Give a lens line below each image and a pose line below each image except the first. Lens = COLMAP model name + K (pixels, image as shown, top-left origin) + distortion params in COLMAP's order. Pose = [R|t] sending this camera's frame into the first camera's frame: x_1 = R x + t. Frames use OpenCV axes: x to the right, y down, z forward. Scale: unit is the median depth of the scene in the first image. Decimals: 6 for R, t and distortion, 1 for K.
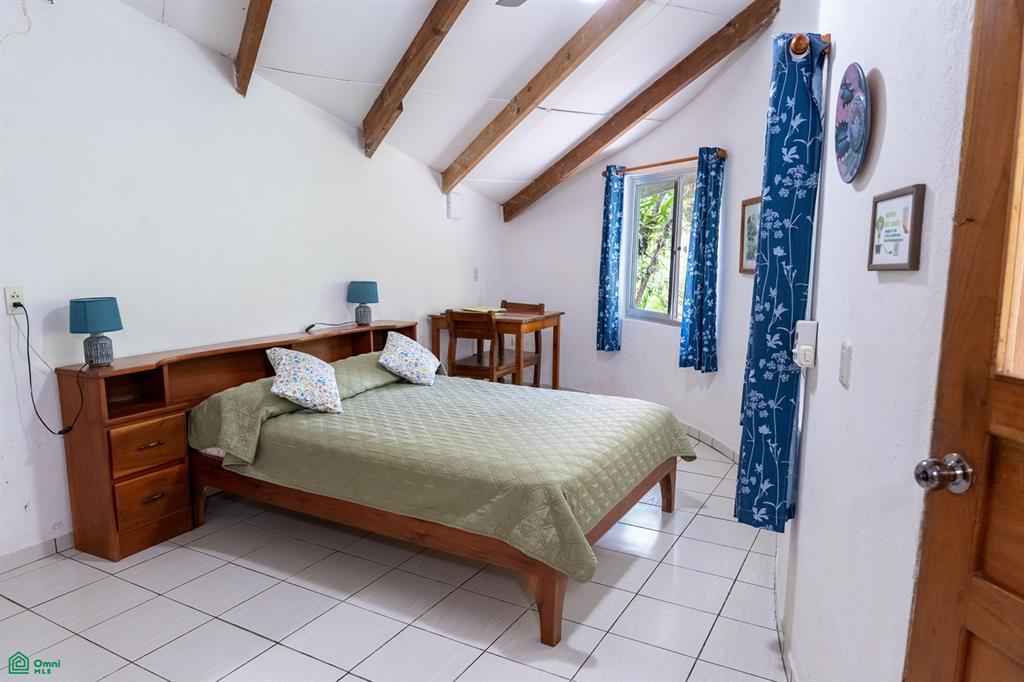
lens RADIAL K [[678.3, 0, 513.1], [0, 678.3, 342.5], [0, 0, 1]] dist [-0.007556, 0.002915]
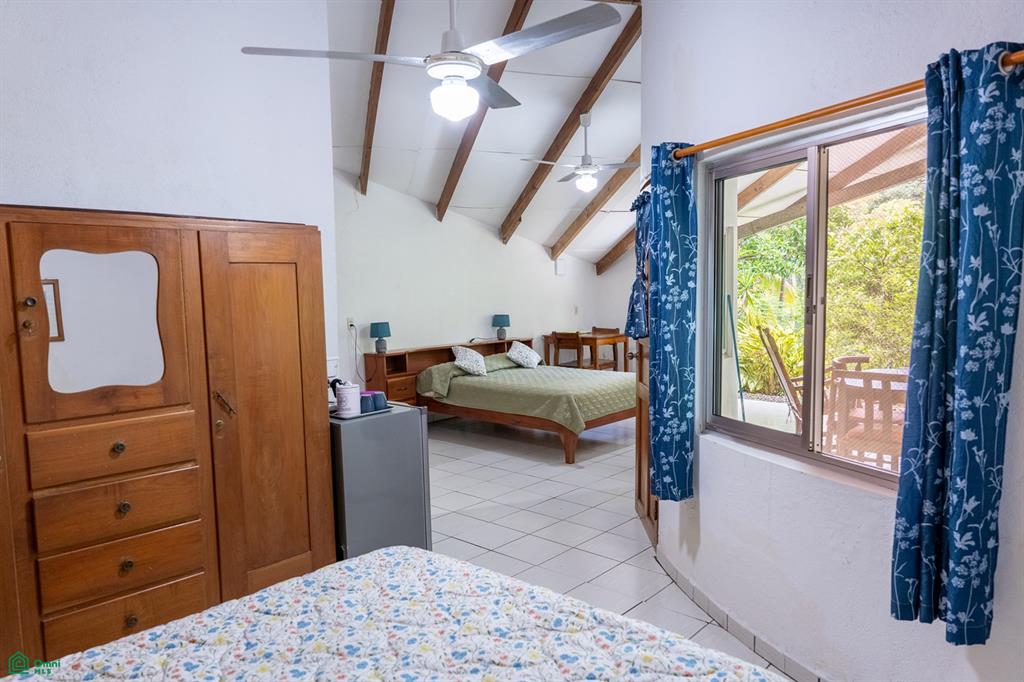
lens RADIAL K [[678.3, 0, 512.0], [0, 678.3, 343.7], [0, 0, 1]] dist [-0.007556, 0.002915]
pose [[0.972570, -0.011251, -0.232338, 0.262095], [-0.002227, 0.998333, -0.057668, 0.106330], [0.232600, 0.056604, 0.970924, -0.858151]]
